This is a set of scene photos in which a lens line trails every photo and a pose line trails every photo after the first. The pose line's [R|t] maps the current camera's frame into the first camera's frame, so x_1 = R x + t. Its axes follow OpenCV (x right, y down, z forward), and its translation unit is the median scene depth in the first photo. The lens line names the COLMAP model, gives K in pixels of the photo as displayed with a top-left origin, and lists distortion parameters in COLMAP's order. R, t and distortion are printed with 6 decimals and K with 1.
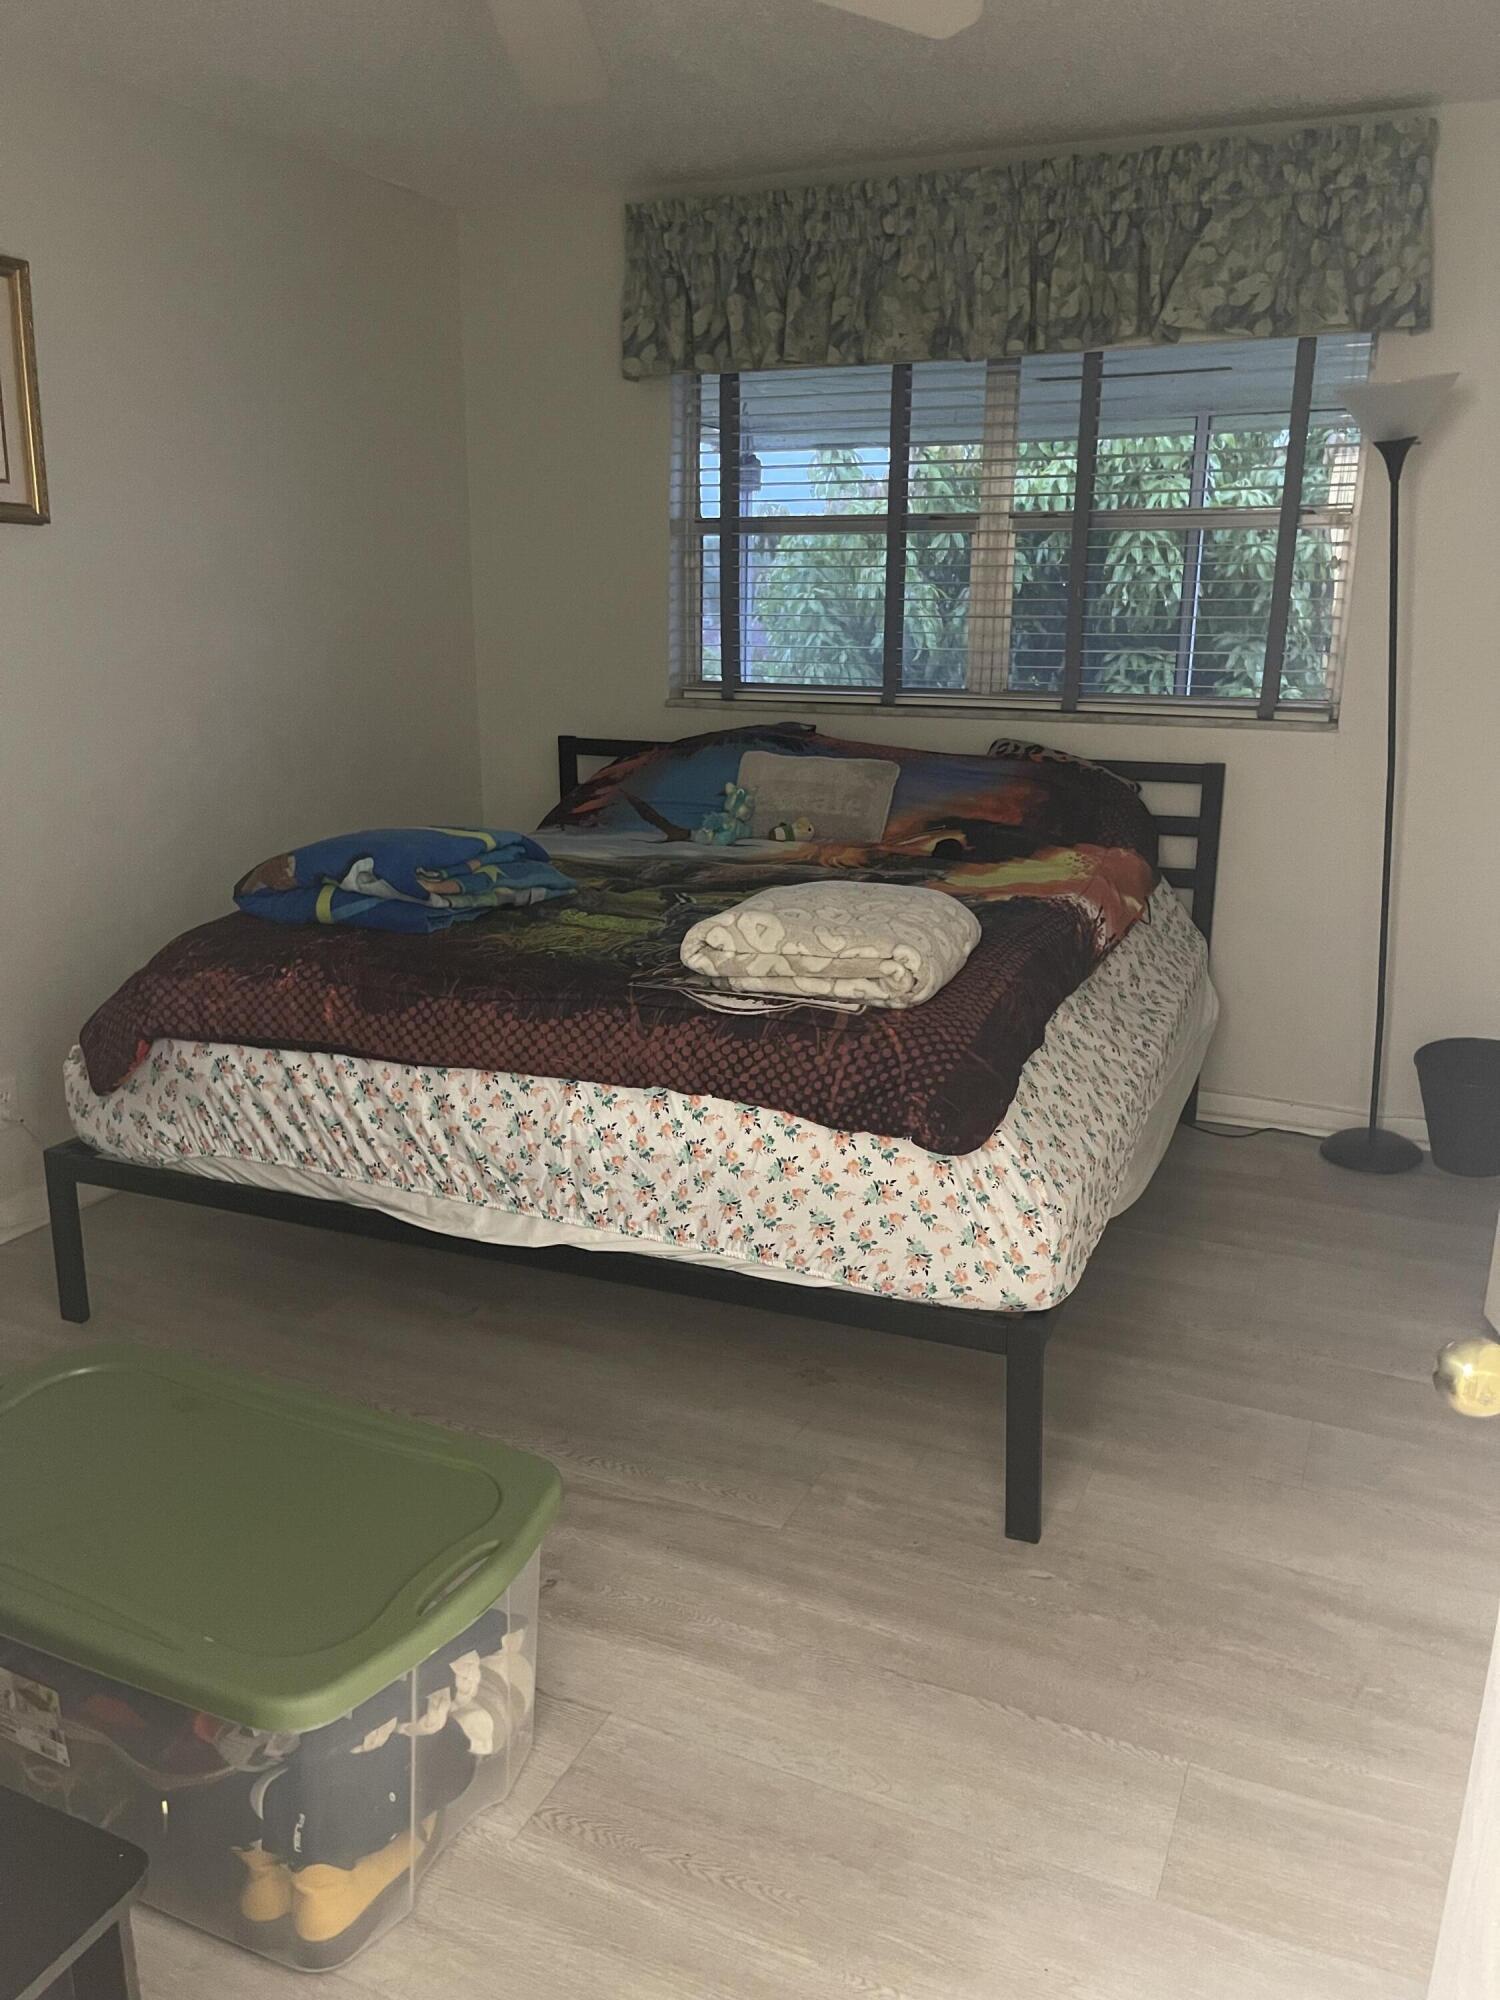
lens RADIAL K [[1512.1, 0, 746.6], [0, 1512.1, 1006.4], [0, 0, 1]] dist [0.056234, -0.072484]
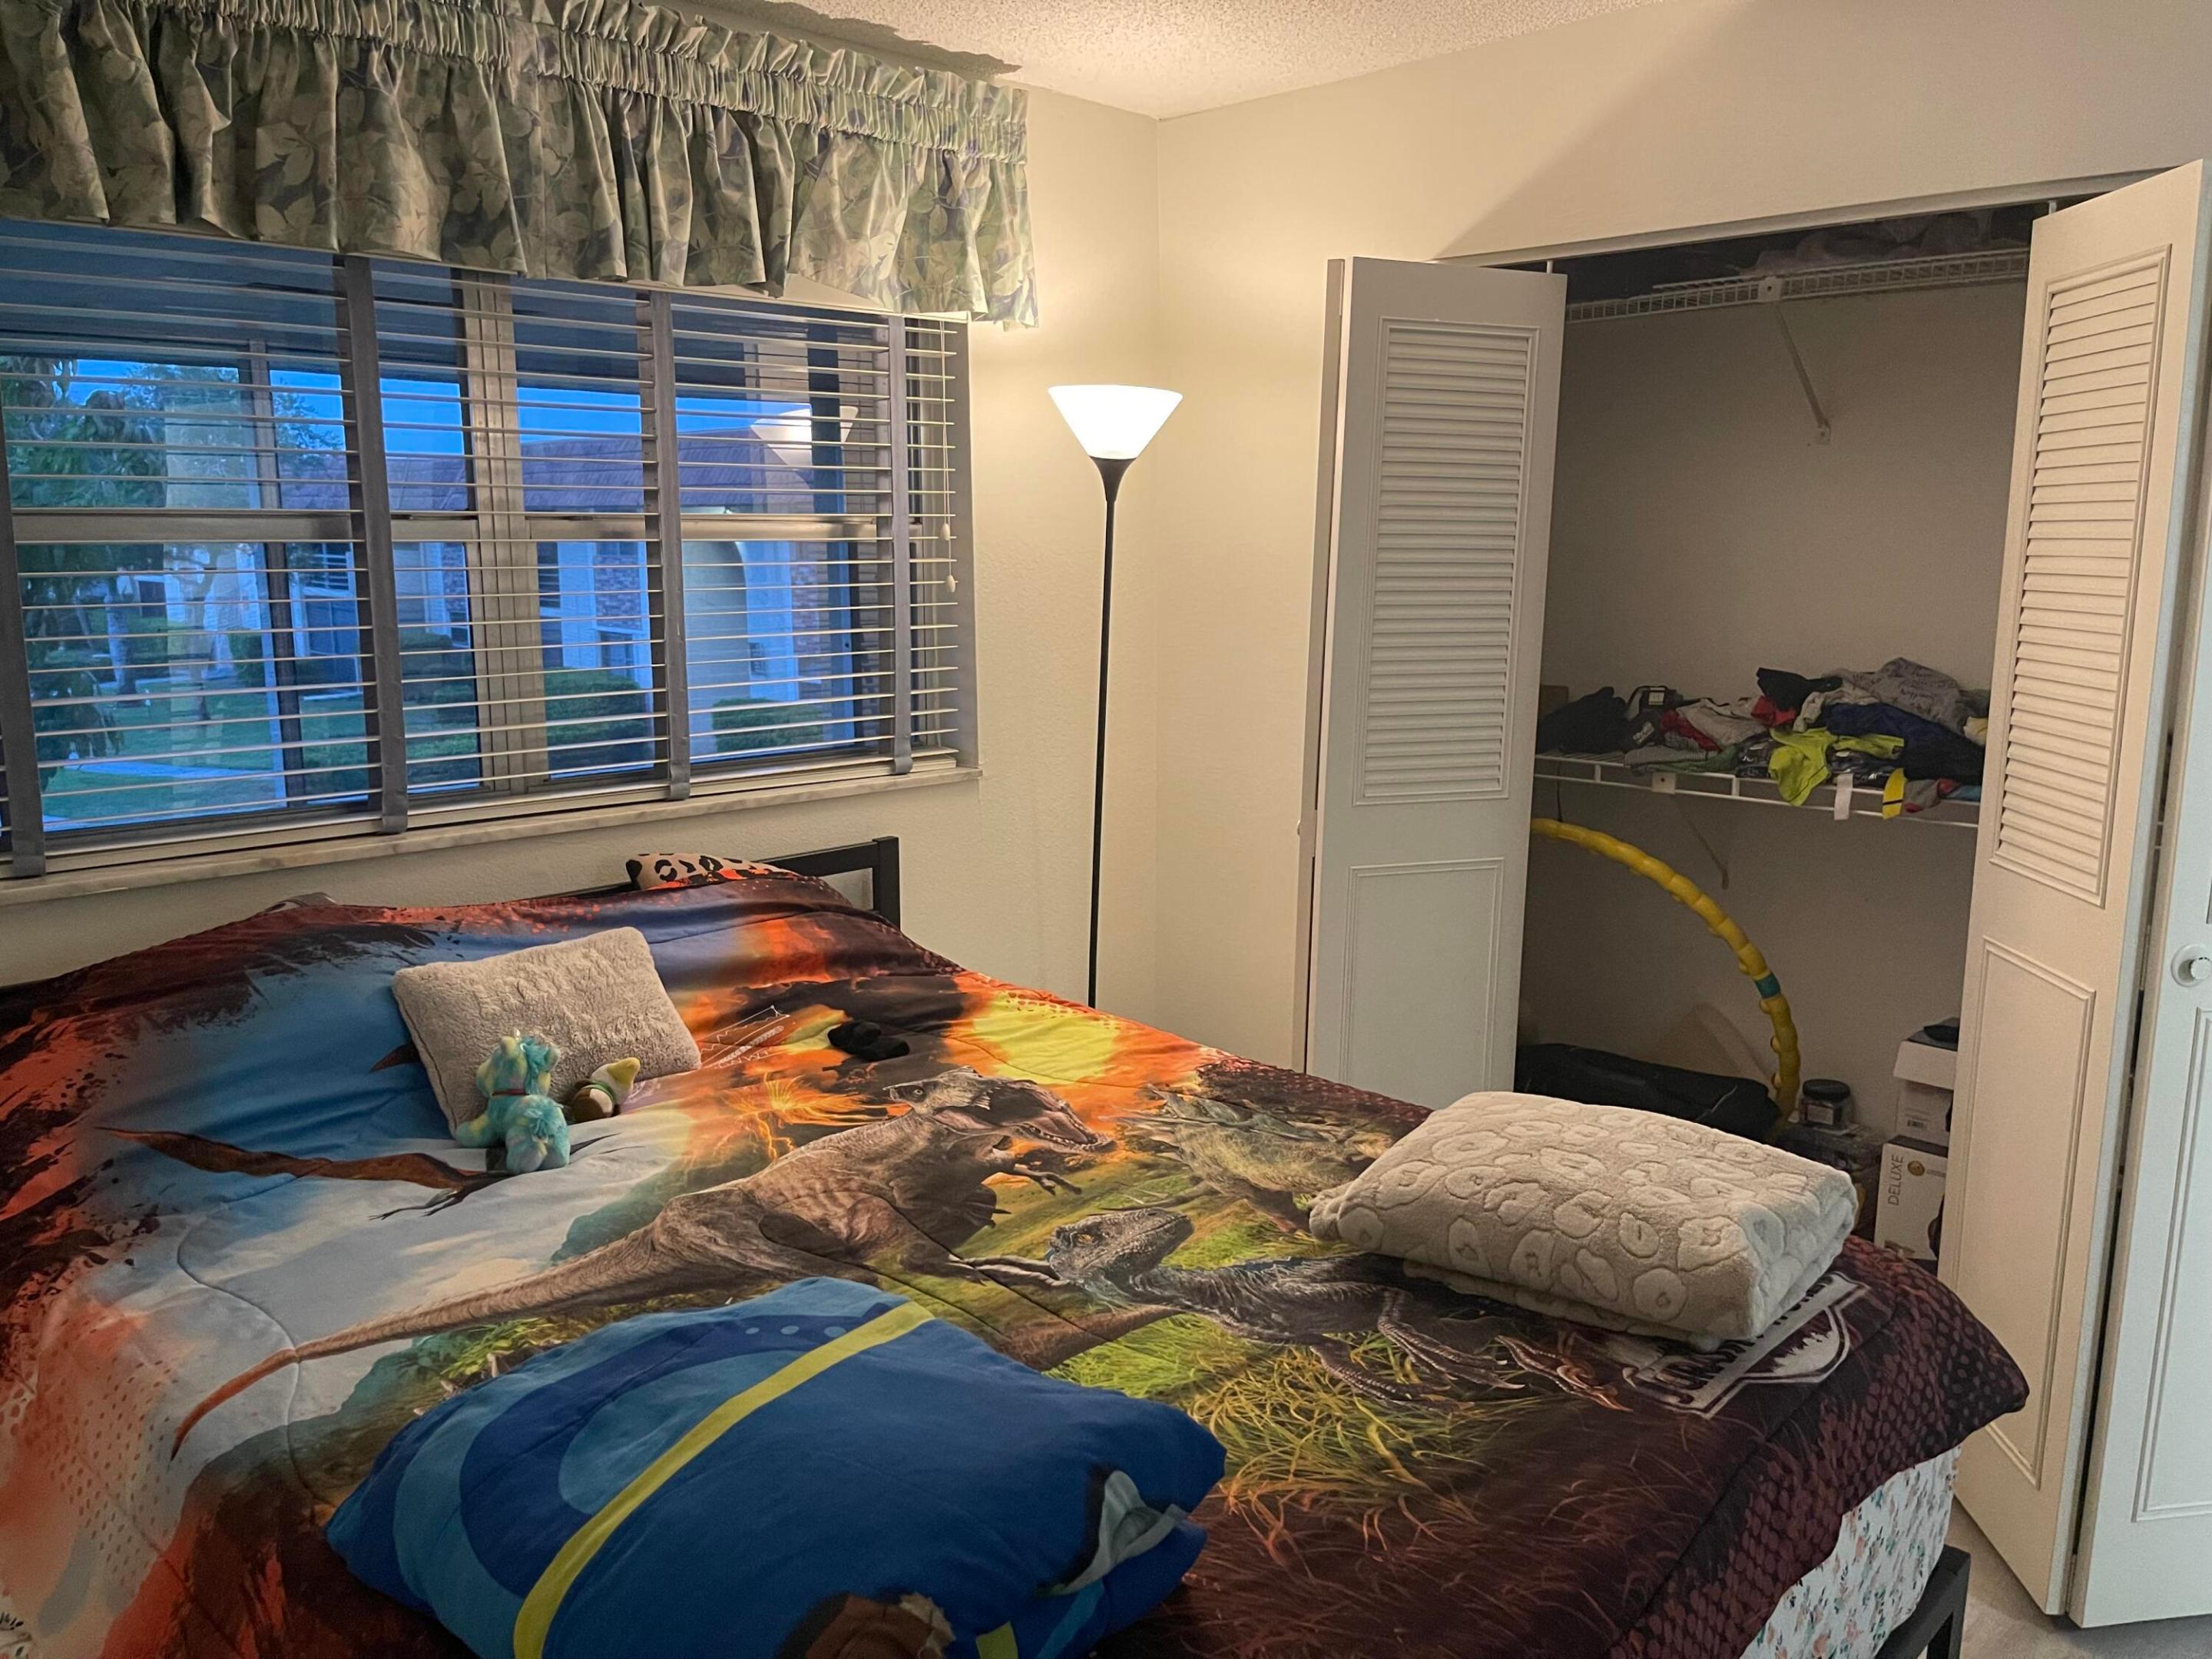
lens RADIAL K [[1672.3, 0, 1103.6], [0, 1672.3, 817.7], [0, 0, 1]] dist [0.056234, -0.072484]
pose [[0.339975, -0.187959, 0.921460, -0.759523], [0.228080, 0.967050, 0.113107, -0.389009], [-0.912358, 0.171713, 0.371643, 0.947432]]
